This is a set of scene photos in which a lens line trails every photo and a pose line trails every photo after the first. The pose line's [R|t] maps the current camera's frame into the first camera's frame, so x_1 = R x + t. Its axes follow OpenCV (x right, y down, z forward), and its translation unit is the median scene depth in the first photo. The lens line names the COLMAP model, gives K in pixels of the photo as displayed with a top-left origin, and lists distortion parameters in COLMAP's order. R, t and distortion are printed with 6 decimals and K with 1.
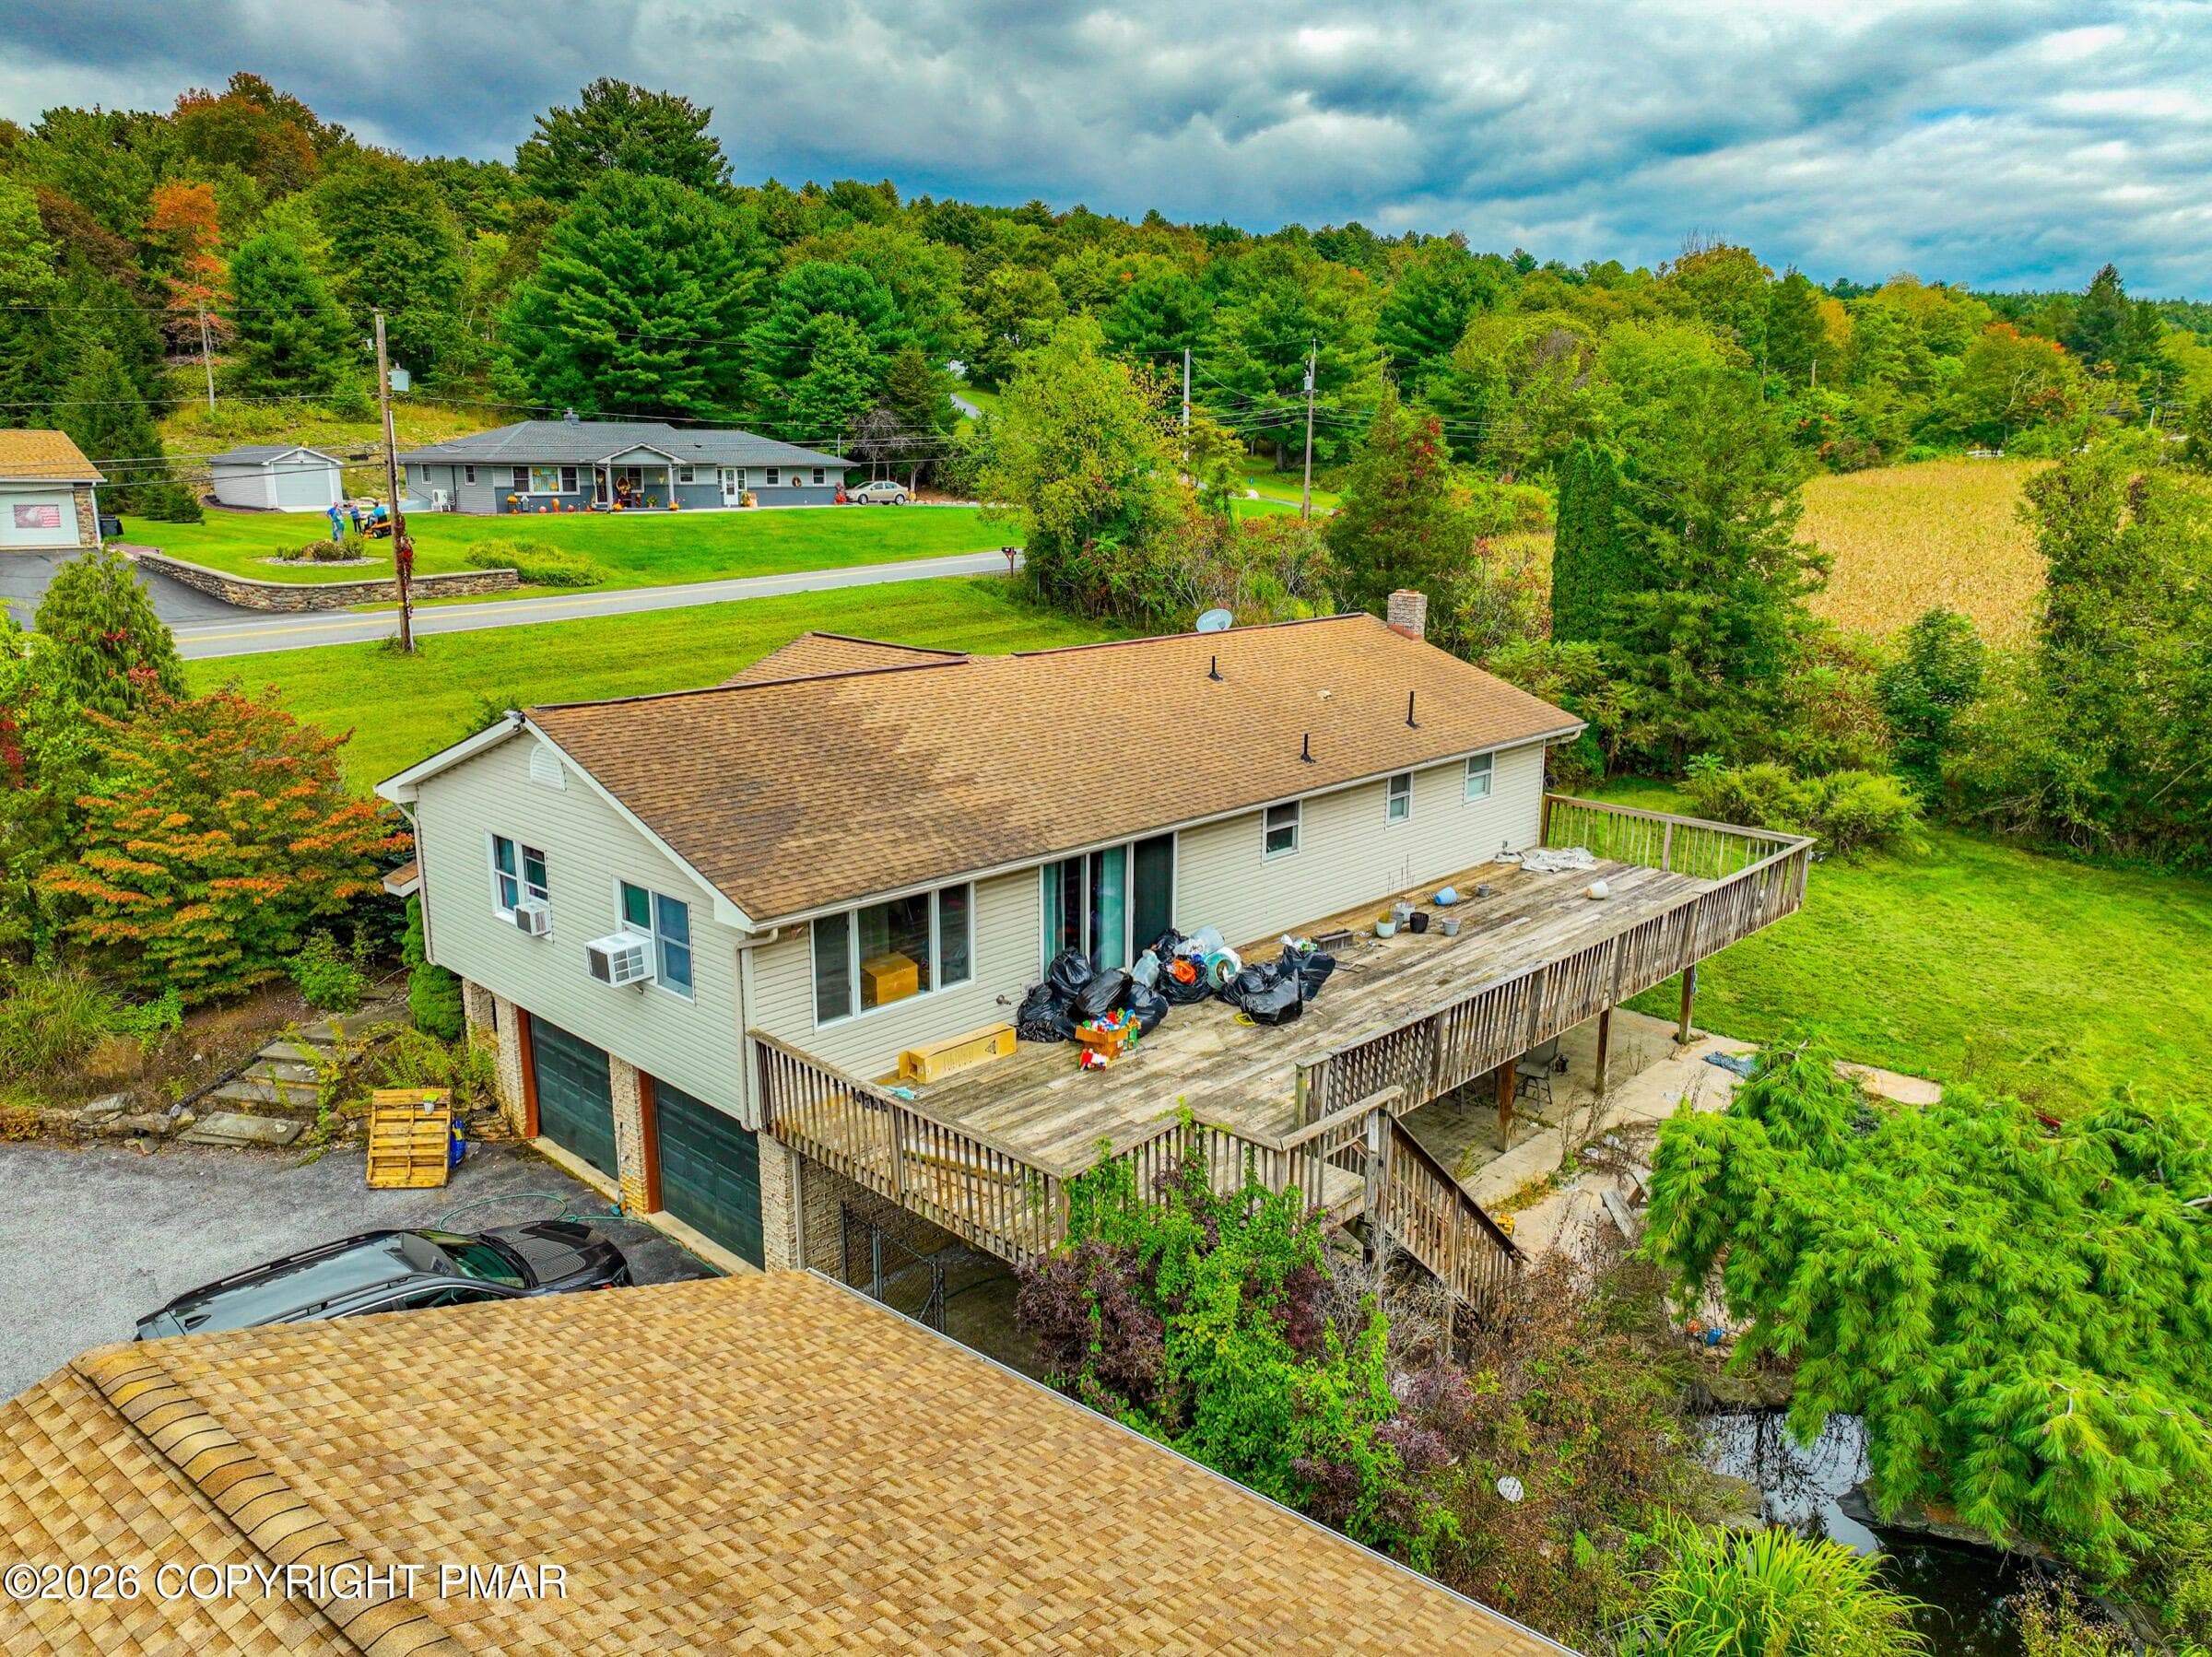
lens RADIAL K [[1547.2, 0, 1109.2], [0, 1547.2, 828.6], [0, 0, 1]] dist [-0.006136, 0.024409]
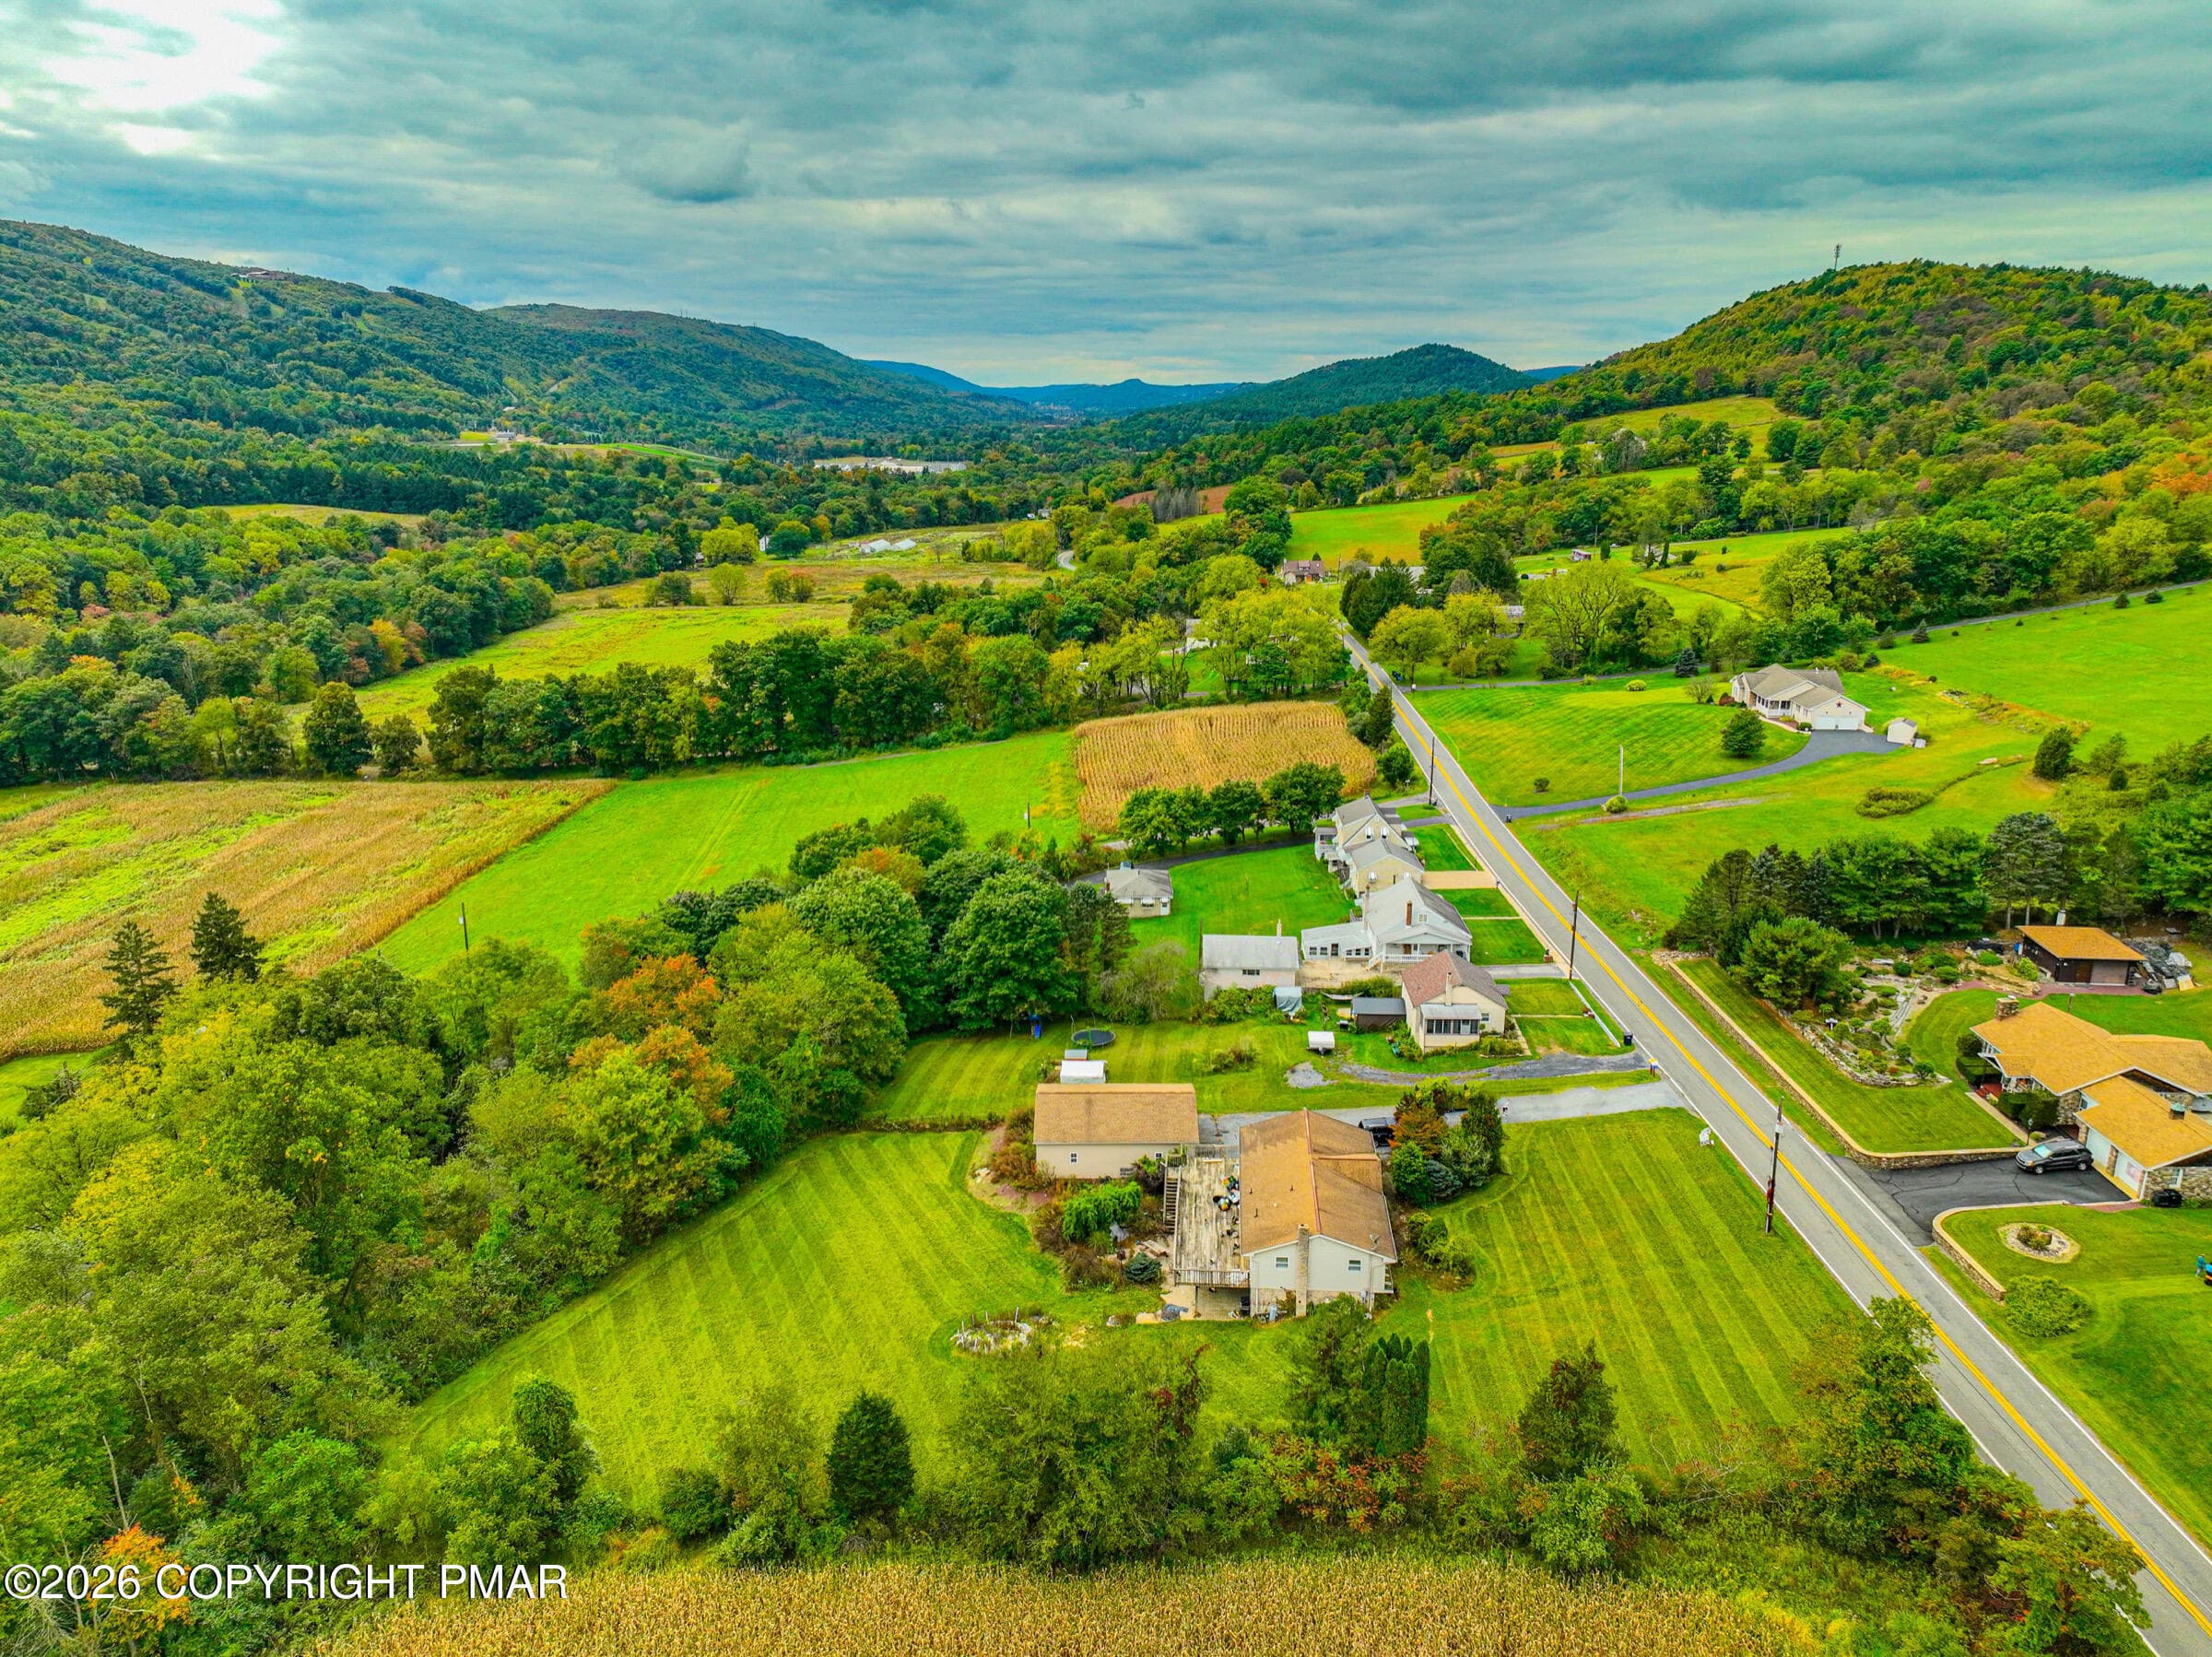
lens RADIAL K [[1547.2, 0, 1106.6], [0, 1547.2, 831.9], [0, 0, 1]] dist [-0.006136, 0.024409]
pose [[-0.772385, 0.169965, -0.611992, 0.841245], [-0.144178, 0.891462, 0.429545, -0.793745], [0.618575, 0.420010, -0.664046, 0.912842]]
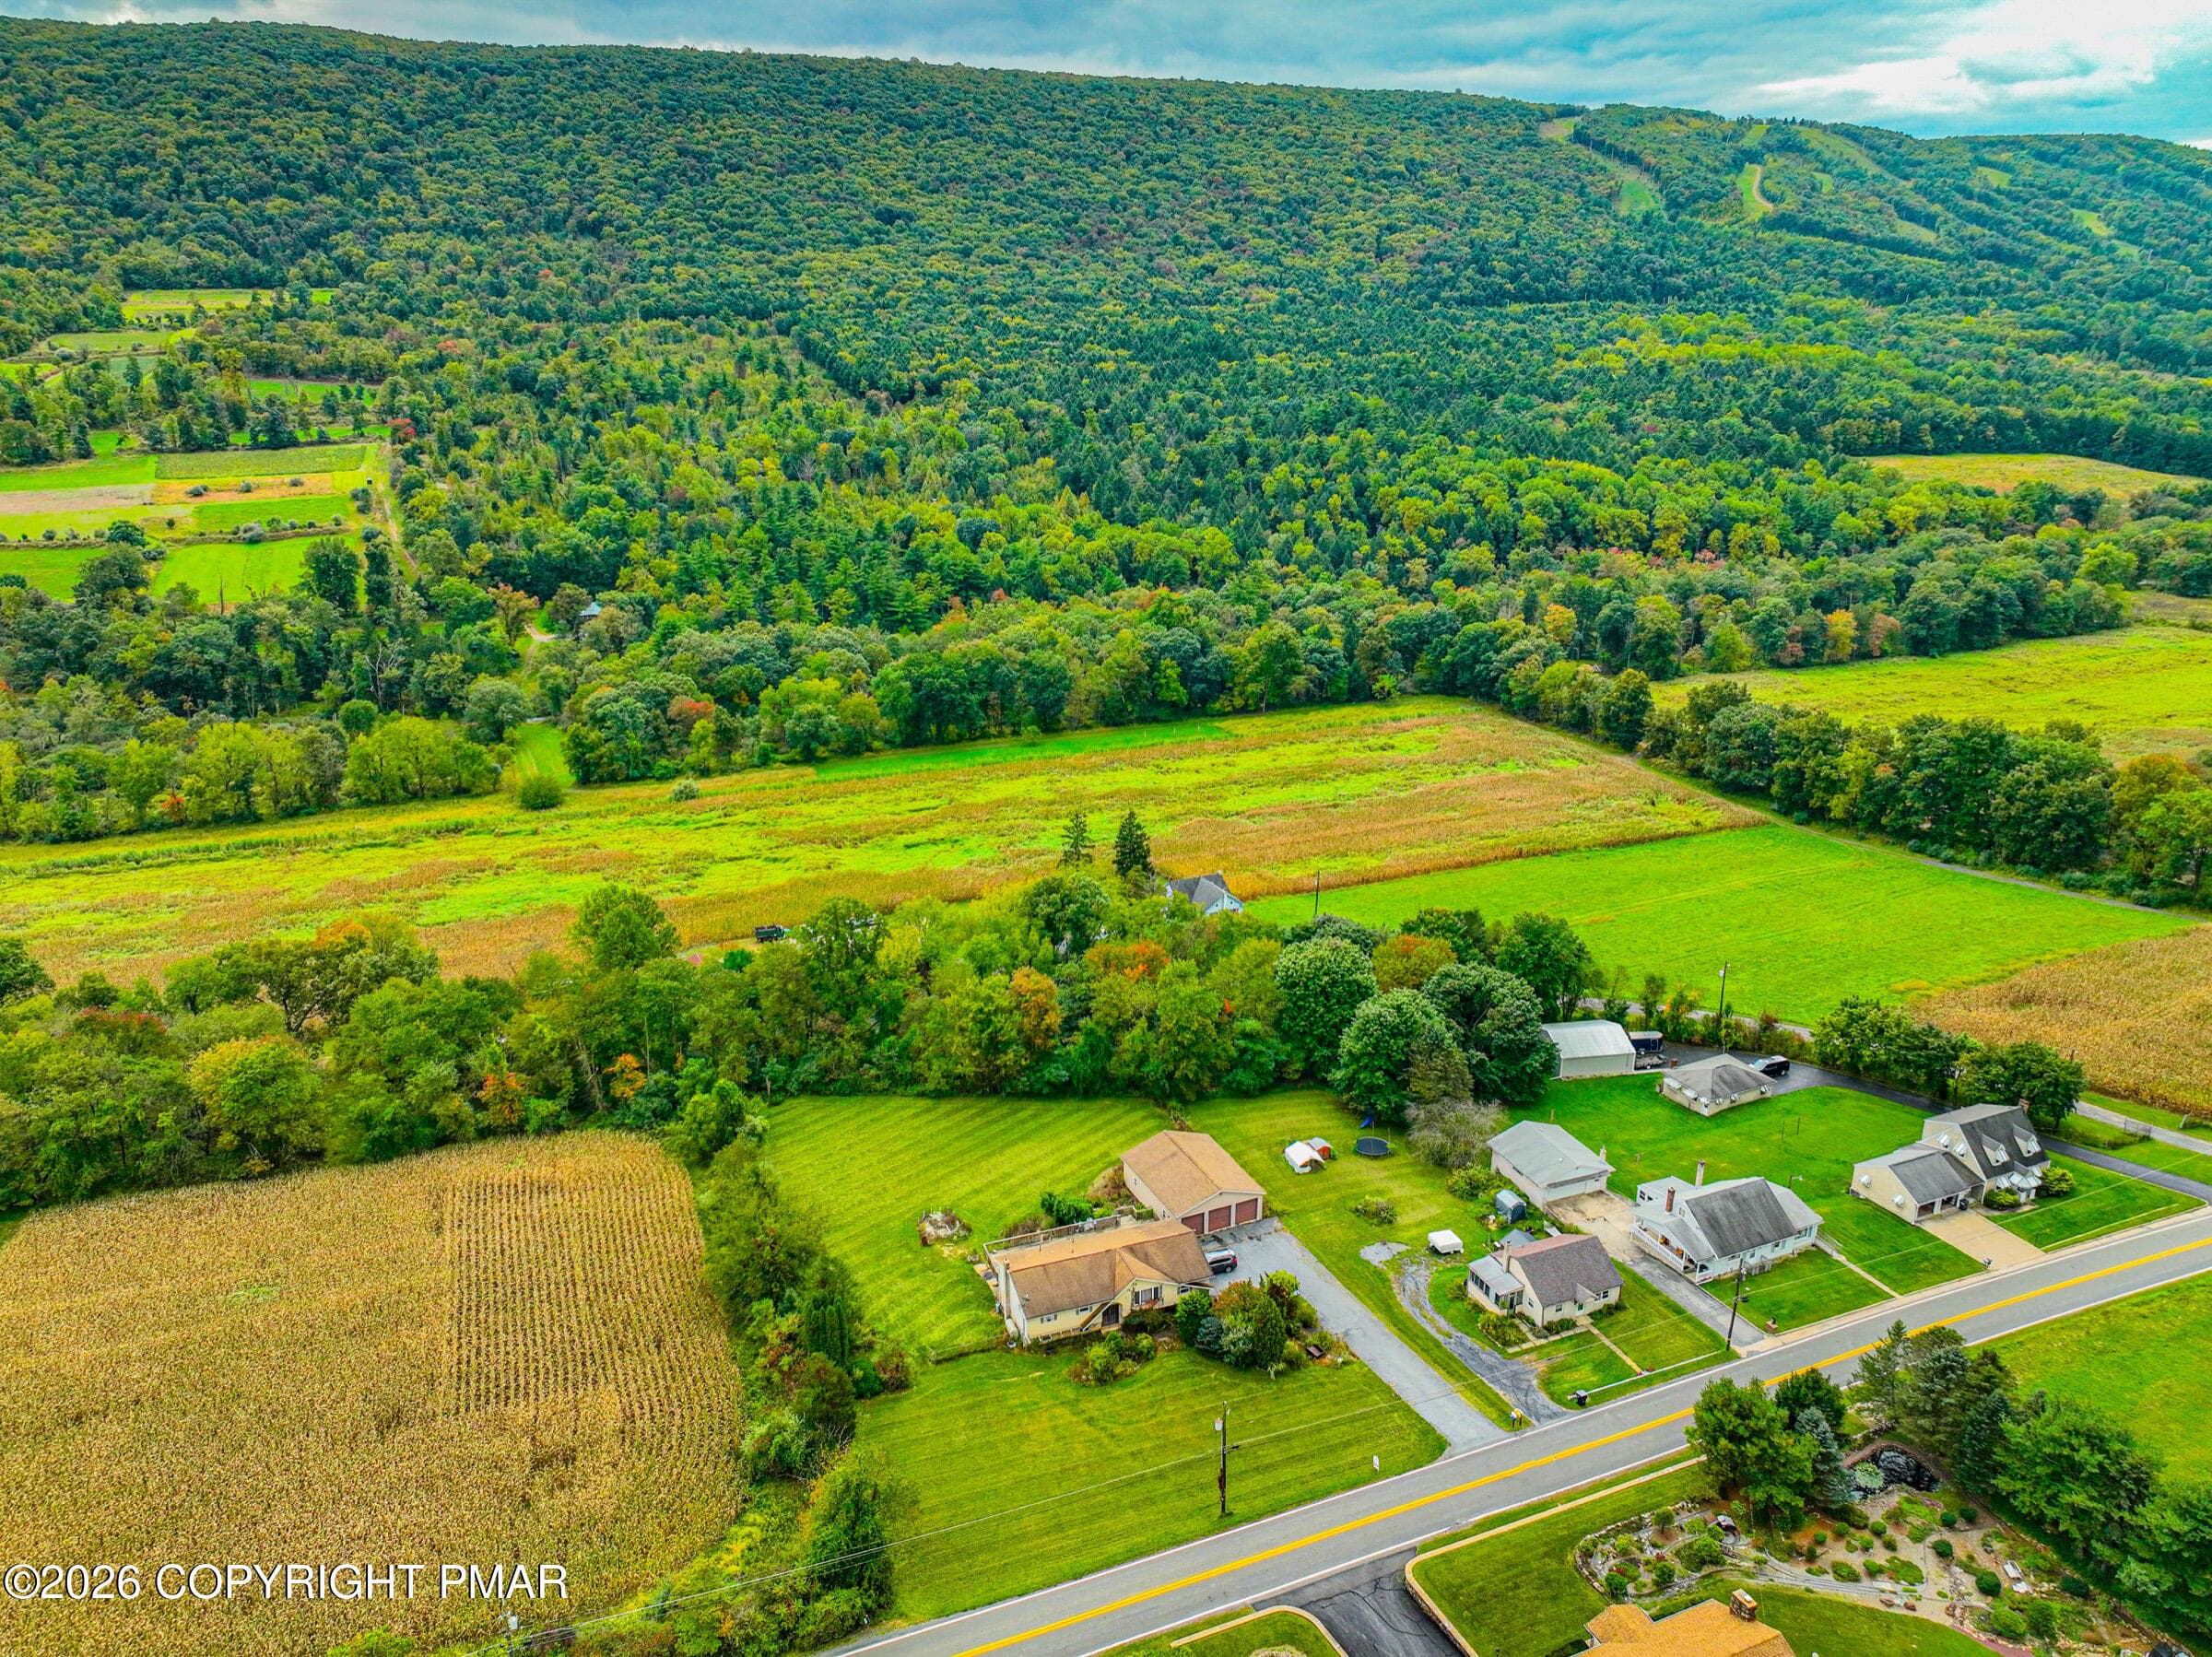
lens RADIAL K [[1547.2, 0, 1107.5], [0, 1547.2, 831.1], [0, 0, 1]] dist [-0.006136, 0.024409]
pose [[-0.898560, -0.142310, 0.415135, -0.640674], [0.101562, 0.852846, 0.512190, -1.265822], [-0.426936, 0.502395, -0.751880, 1.312412]]
